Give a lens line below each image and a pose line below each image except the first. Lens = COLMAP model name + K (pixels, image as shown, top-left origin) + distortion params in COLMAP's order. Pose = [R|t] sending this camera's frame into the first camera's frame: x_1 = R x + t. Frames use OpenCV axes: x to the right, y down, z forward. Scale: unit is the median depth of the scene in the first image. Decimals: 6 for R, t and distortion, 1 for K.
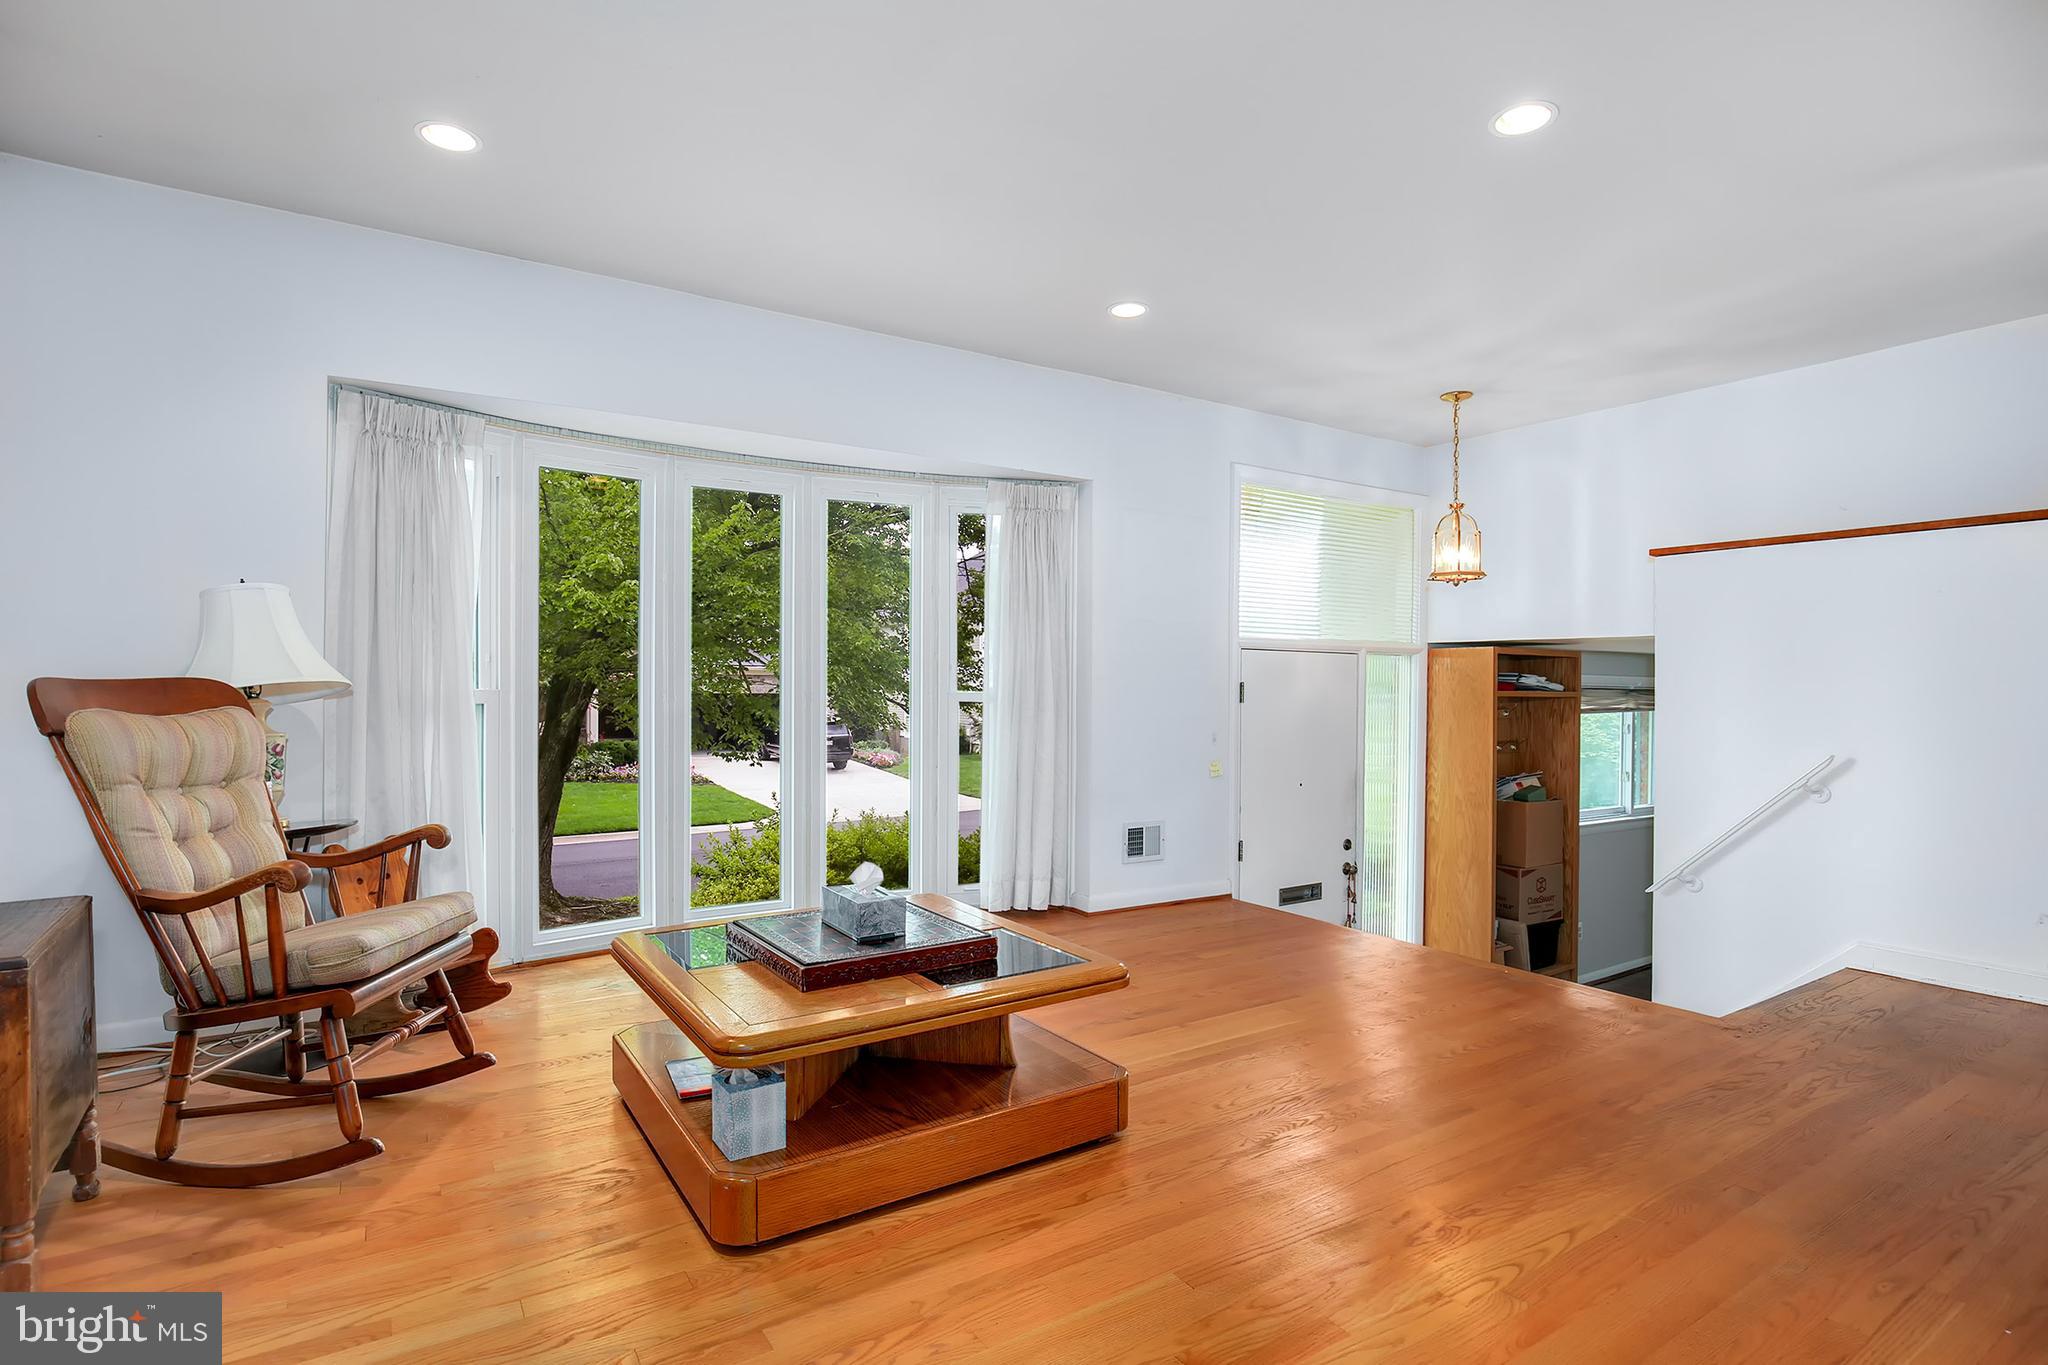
lens RADIAL K [[1011.9, 0, 1024.0], [0, 1011.9, 682.5], [0, 0, 1]] dist [-0.021540, 0.000861]
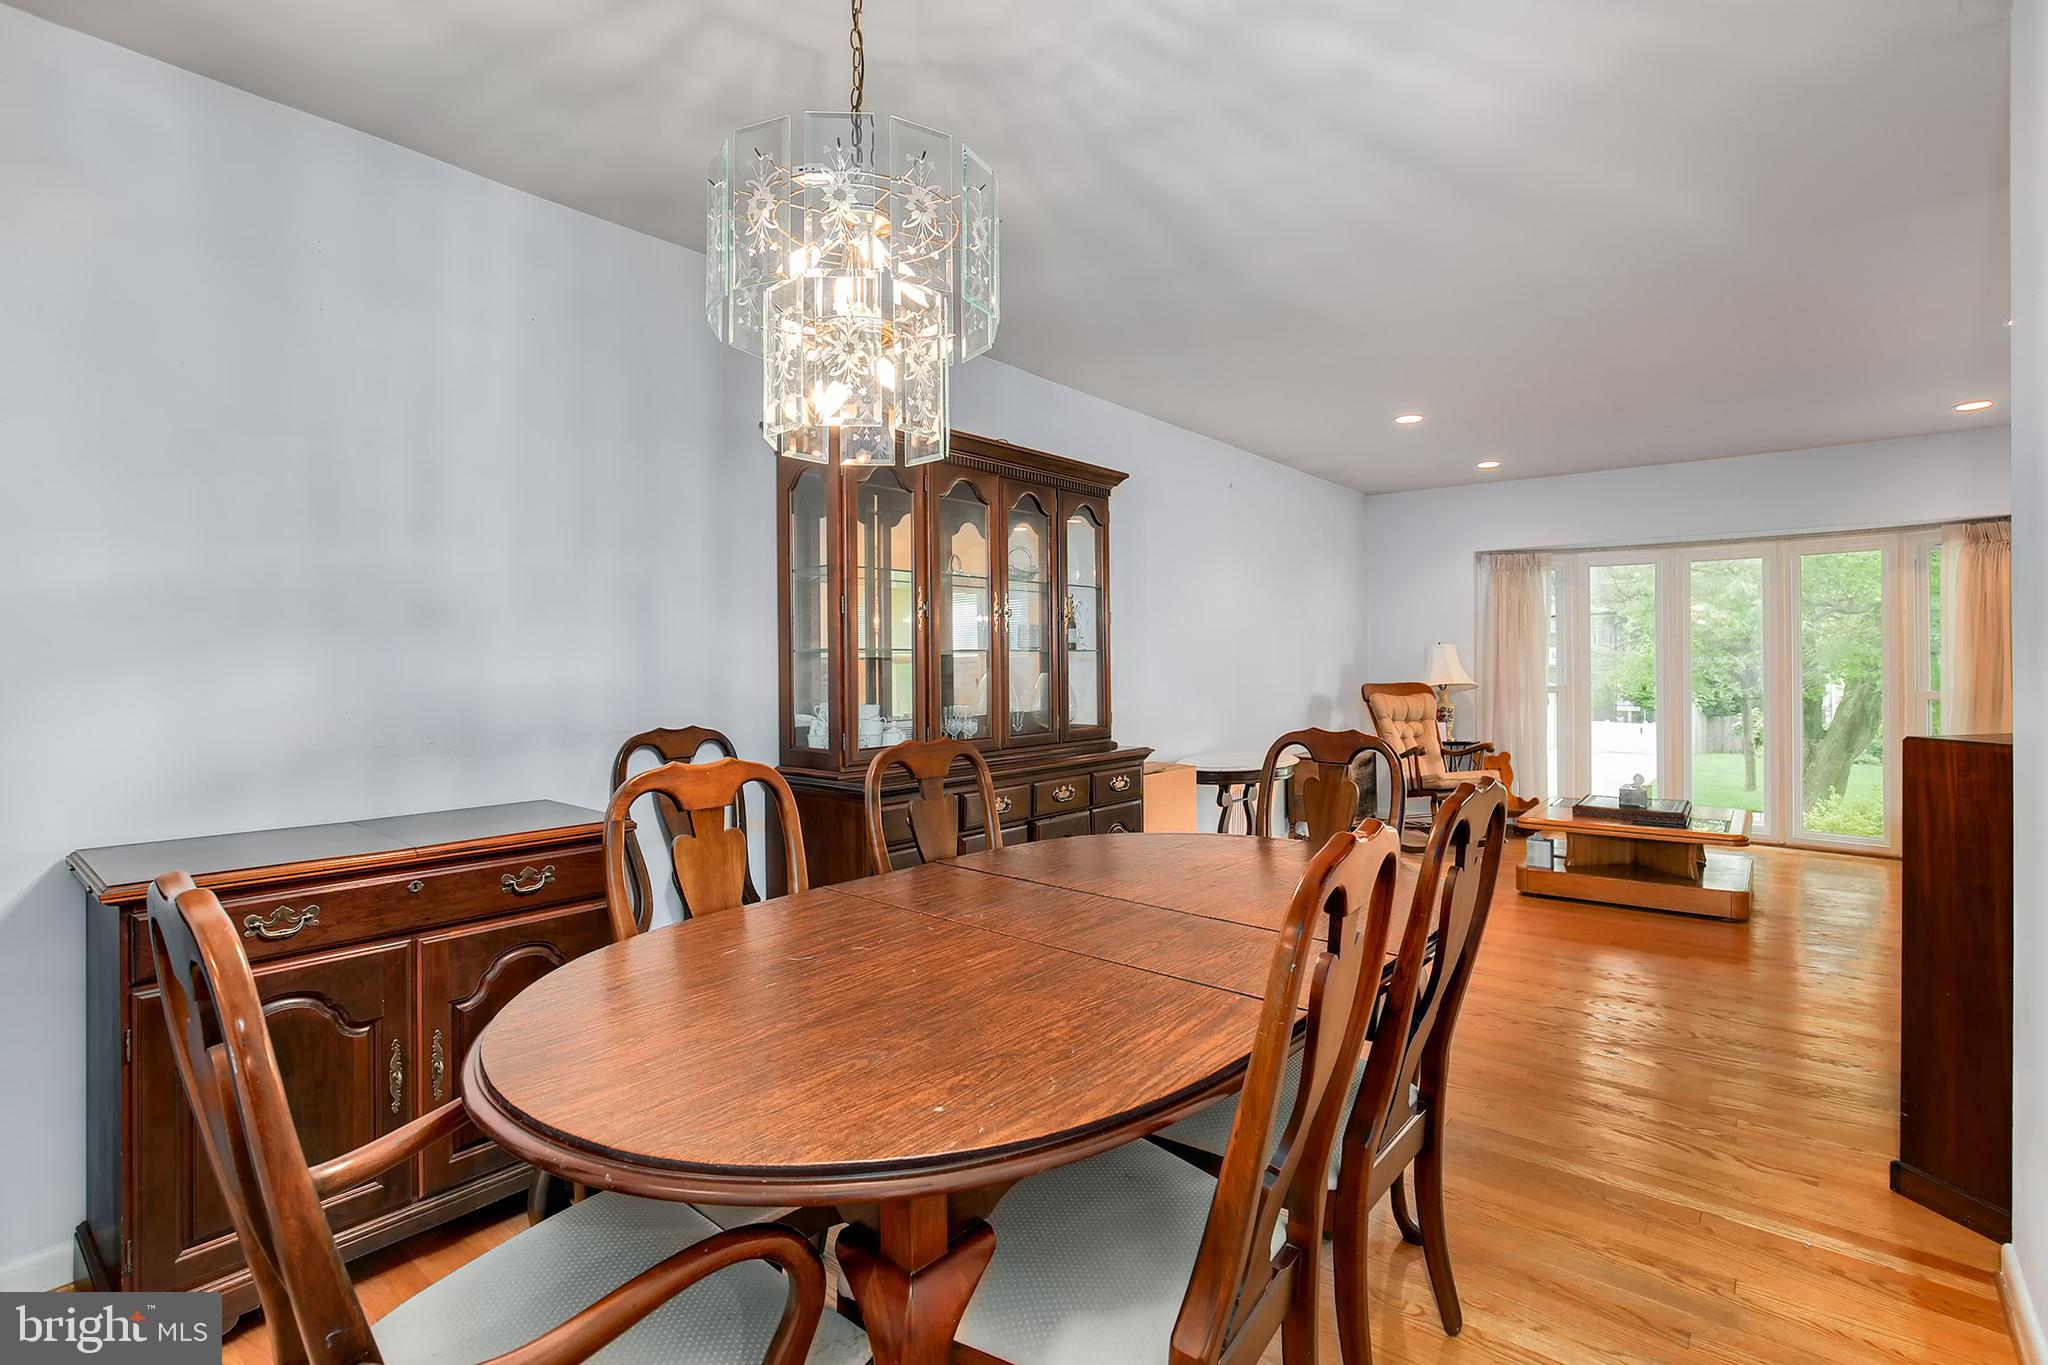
lens RADIAL K [[962.4, 0, 1032.4], [0, 962.4, 678.9], [0, 0, 1]] dist [-0.017533, -0.000165]
pose [[0.314246, -0.001623, -0.949340, 0.603801], [0.005290, 0.999986, 0.000041, -0.009127], [0.949327, -0.005035, 0.314250, -0.372091]]
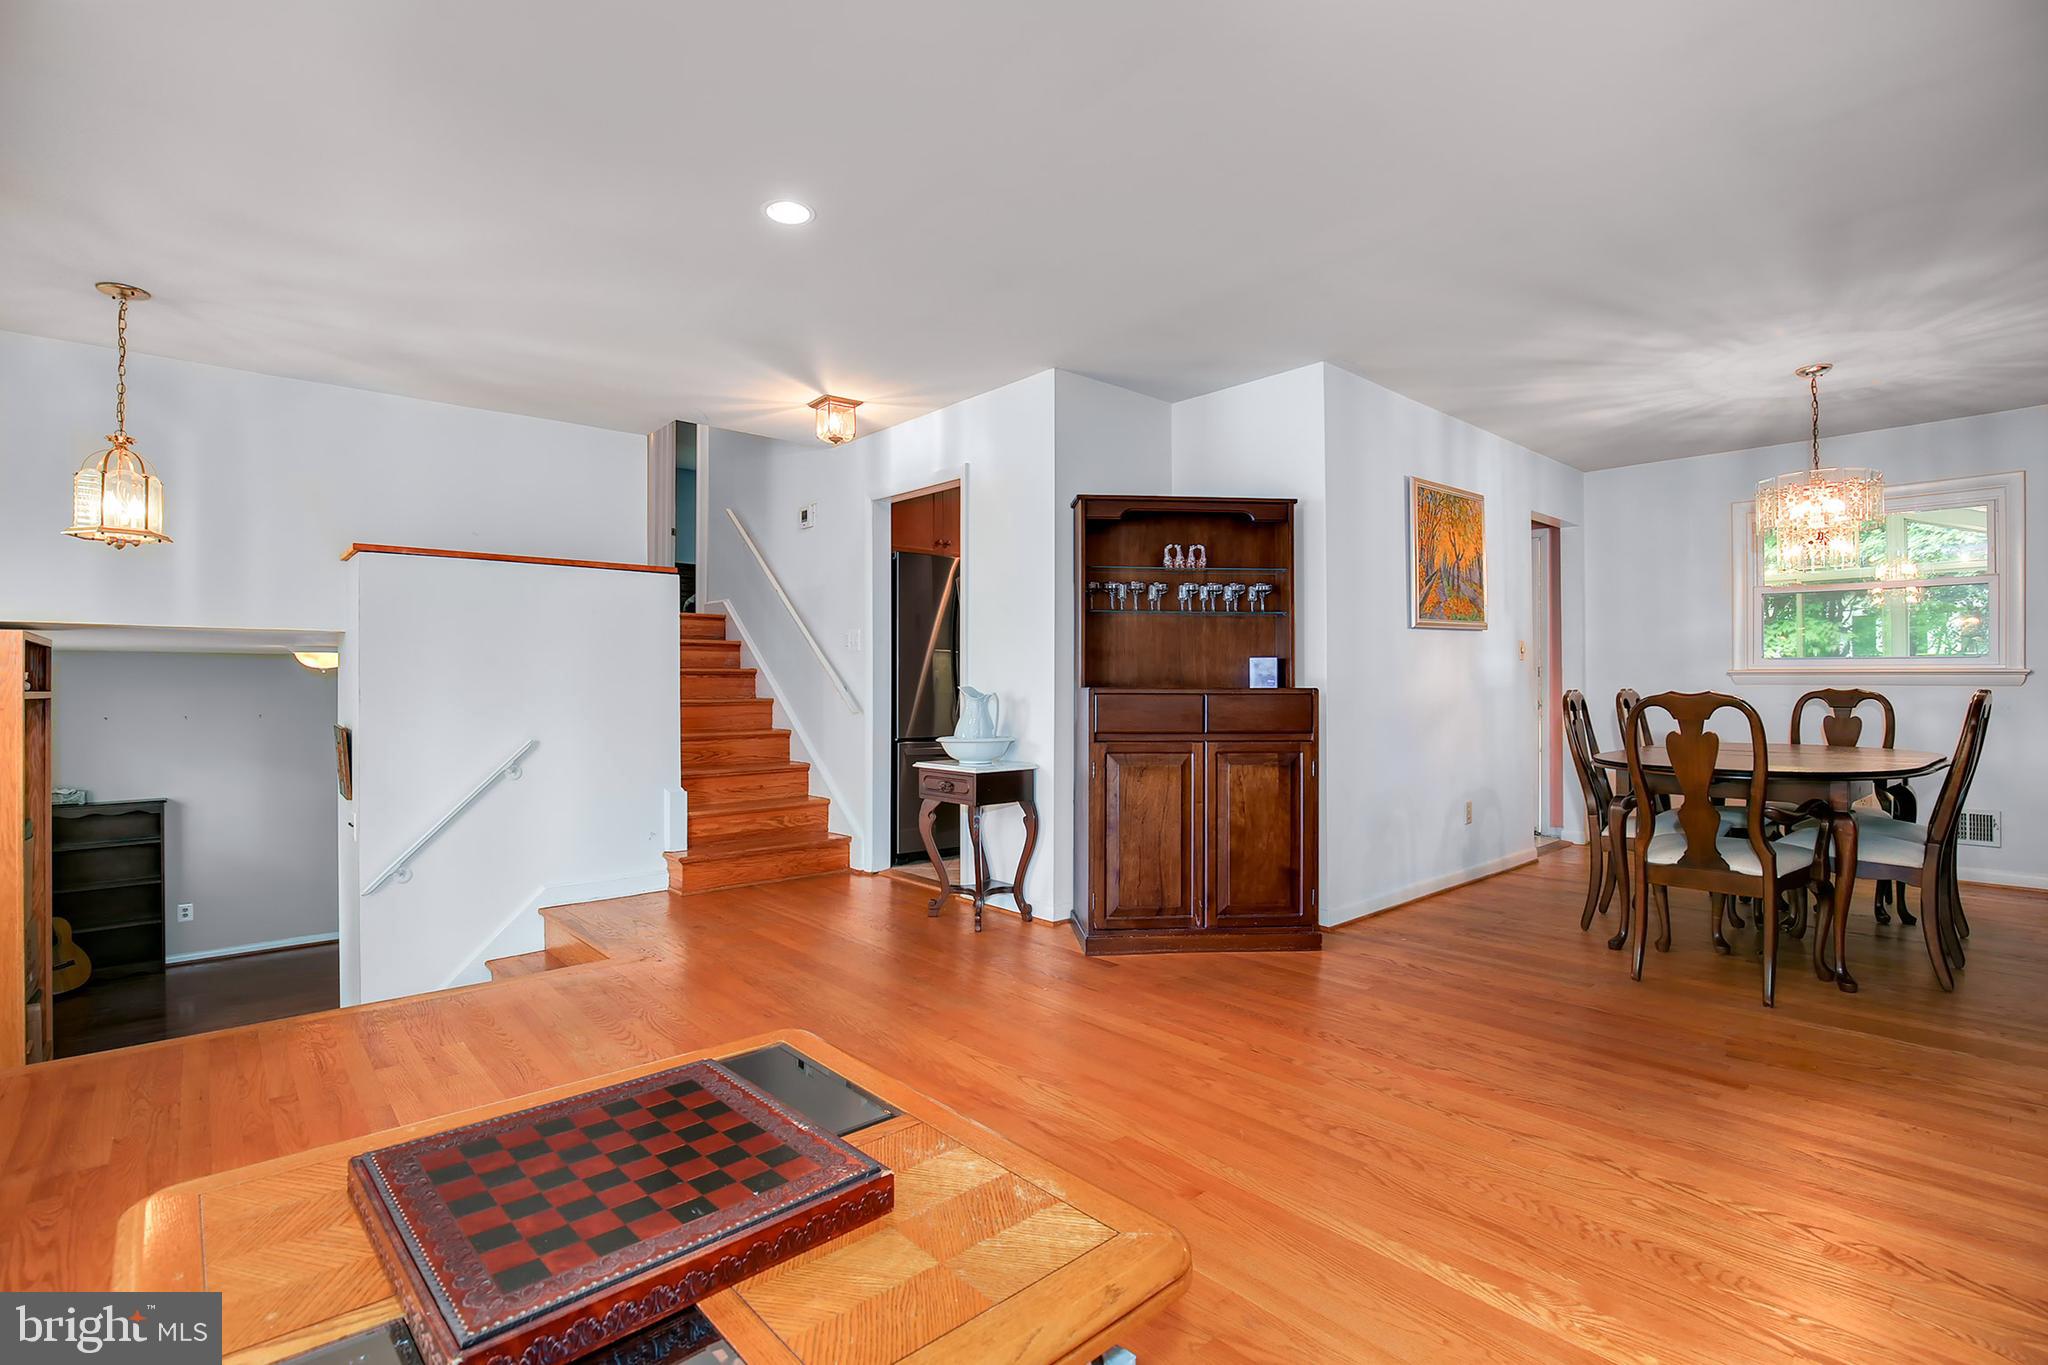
lens RADIAL K [[962.4, 0, 1032.4], [0, 962.4, 678.9], [0, 0, 1]] dist [-0.017533, -0.000165]
pose [[-0.153684, 0.003360, 0.988114, -0.304774], [0.006604, 0.999975, -0.002373, 0.003737], [-0.988098, 0.006161, -0.153703, 0.391868]]
